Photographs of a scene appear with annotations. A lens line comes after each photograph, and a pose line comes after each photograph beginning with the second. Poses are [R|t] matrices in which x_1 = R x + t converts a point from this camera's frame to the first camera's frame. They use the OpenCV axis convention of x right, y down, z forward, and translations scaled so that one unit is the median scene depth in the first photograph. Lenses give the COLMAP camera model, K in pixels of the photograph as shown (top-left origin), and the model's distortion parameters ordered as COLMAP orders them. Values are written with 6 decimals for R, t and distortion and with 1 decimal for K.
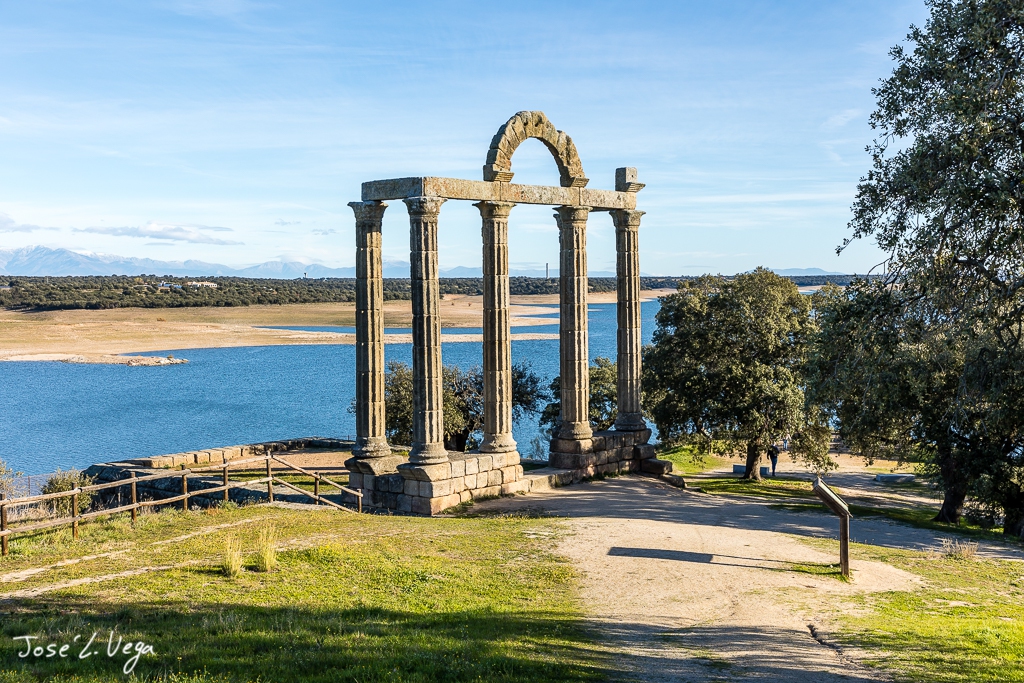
lens RADIAL K [[1239.4, 0, 516.9], [0, 1239.4, 328.0], [0, 0, 1]] dist [0.007499, 0.004889]
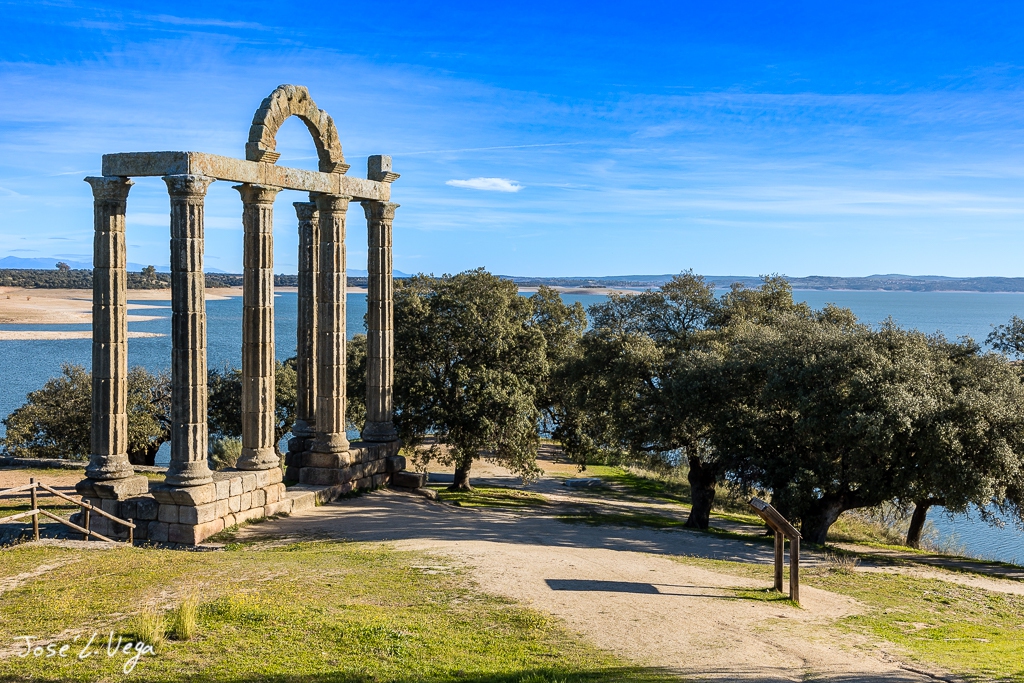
lens RADIAL K [[1268.3, 0, 512.0], [0, 1268.3, 341.5], [0, 0, 1]] dist [0.023498, 0.029515]
pose [[0.947884, 0.010162, 0.318454, -0.133963], [-0.013515, 0.999874, 0.008321, -0.000736], [-0.318330, -0.012191, 0.947902, 0.087083]]
